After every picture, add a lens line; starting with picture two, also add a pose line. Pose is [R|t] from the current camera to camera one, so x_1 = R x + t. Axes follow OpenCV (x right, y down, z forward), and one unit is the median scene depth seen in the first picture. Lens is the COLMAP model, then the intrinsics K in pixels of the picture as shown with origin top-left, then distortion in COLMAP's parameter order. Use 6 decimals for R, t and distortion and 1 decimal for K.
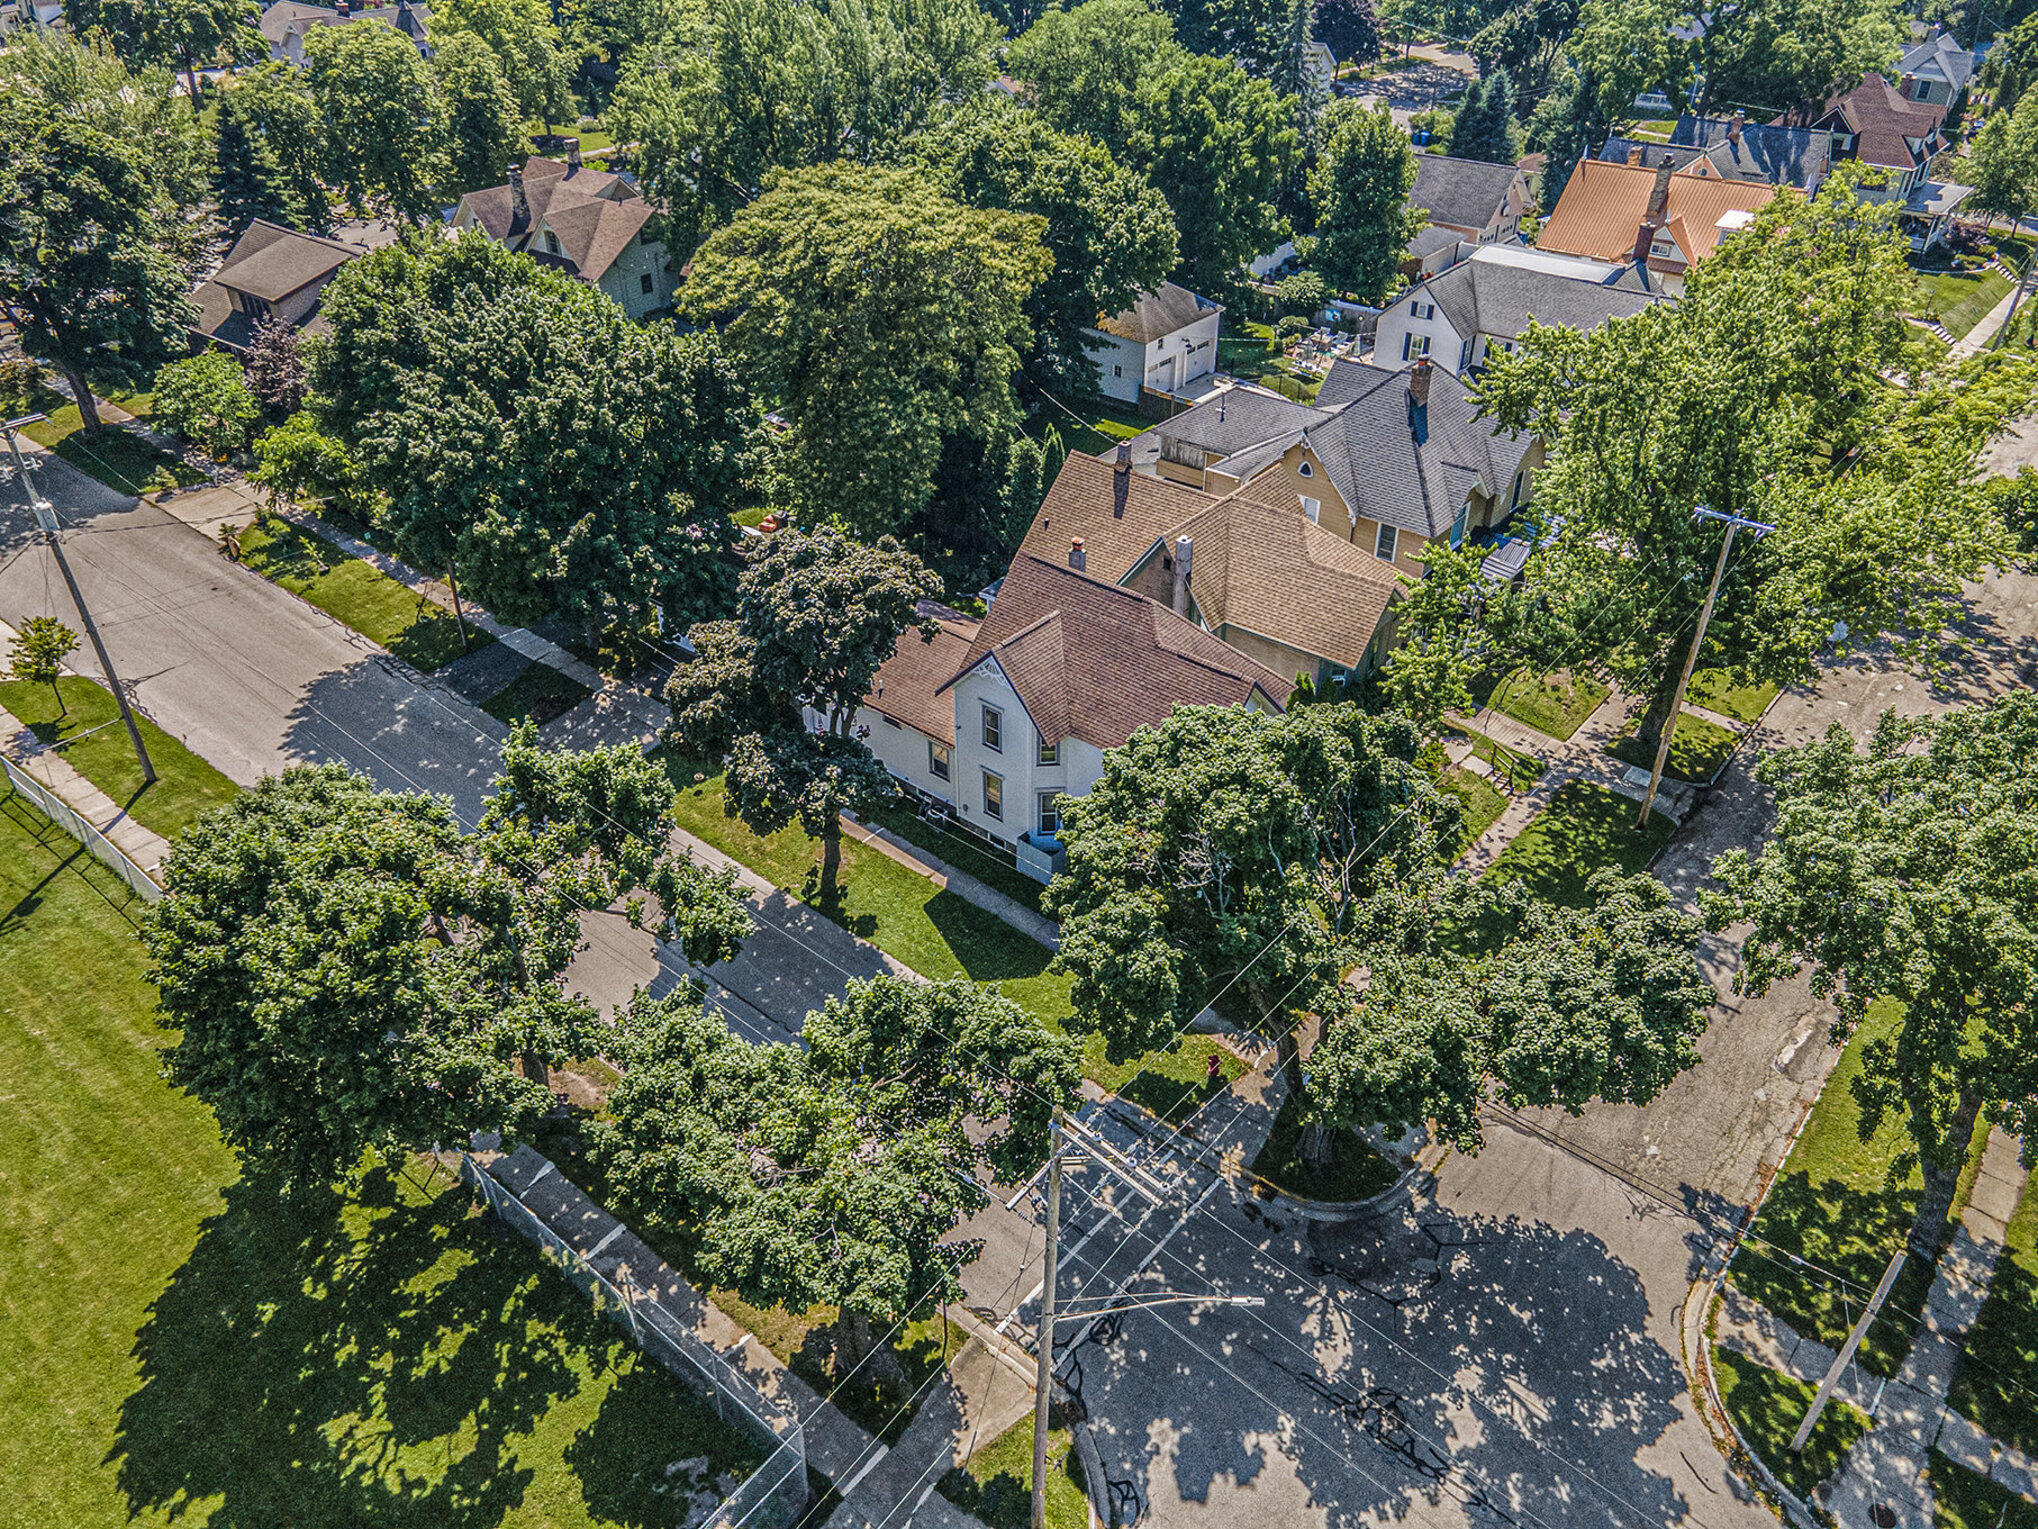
lens RADIAL K [[1412.7, 0, 1019.0], [0, 1412.7, 764.5], [0, 0, 1]] dist [0.003906, 0.001353]
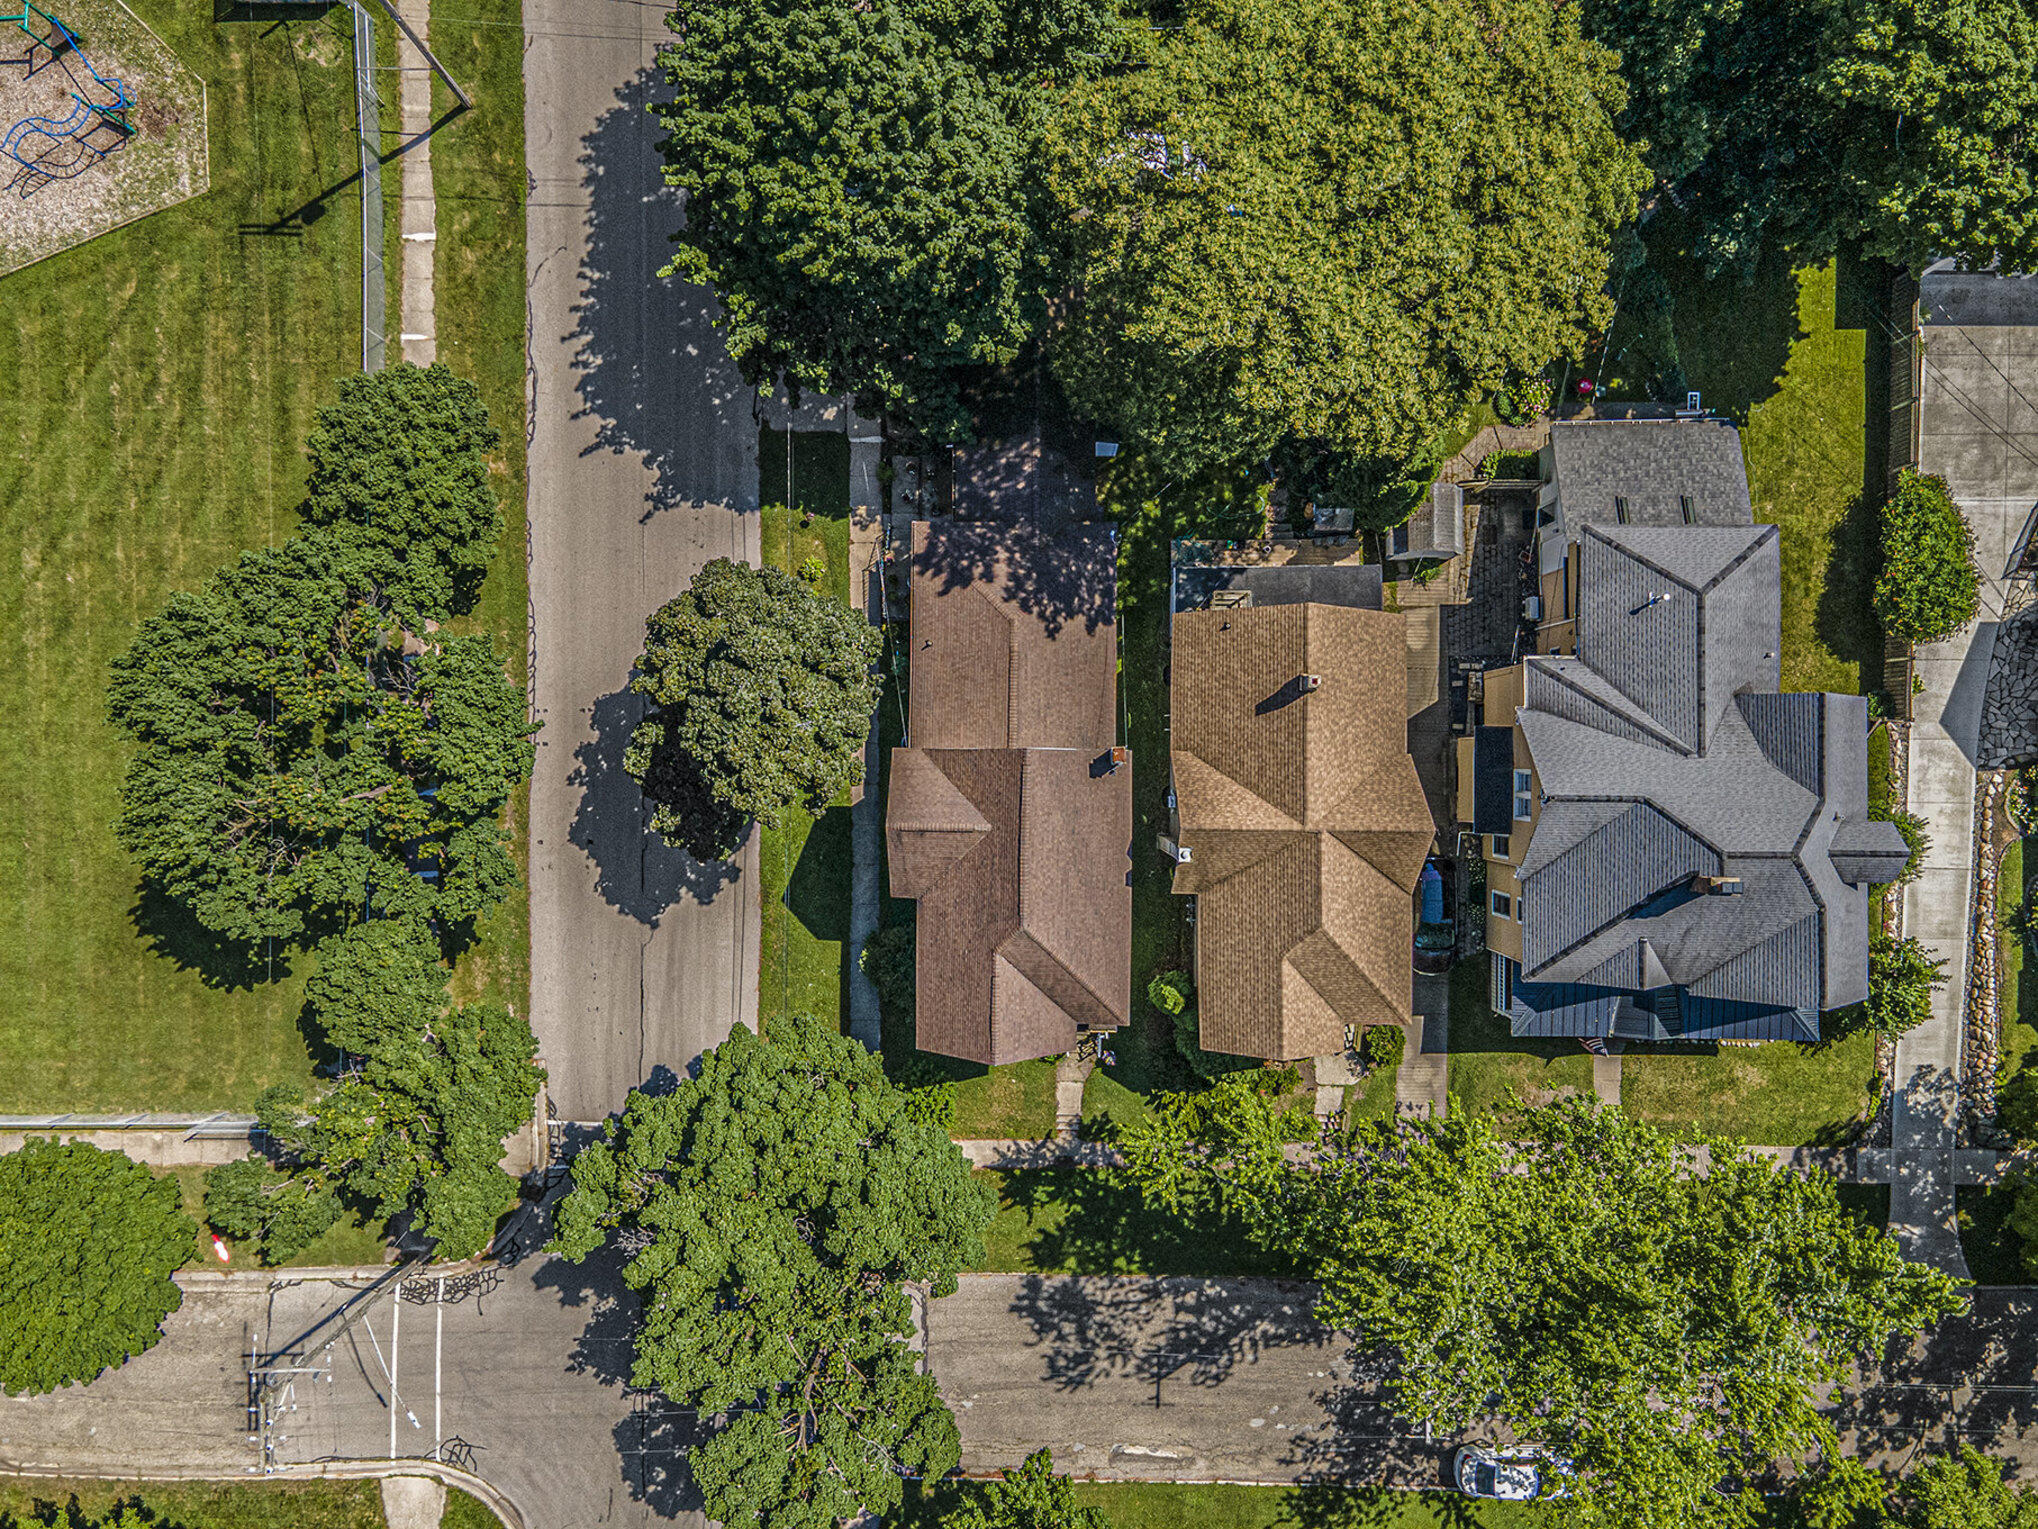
lens RADIAL K [[1412.7, 0, 1019.0], [0, 1412.7, 764.5], [0, 0, 1]] dist [0.003906, 0.001353]
pose [[0.631347, 0.775483, -0.005119, 0.014430], [-0.460545, 0.380240, 0.802069, -1.219220], [0.623938, -0.504027, 0.597209, 0.608615]]
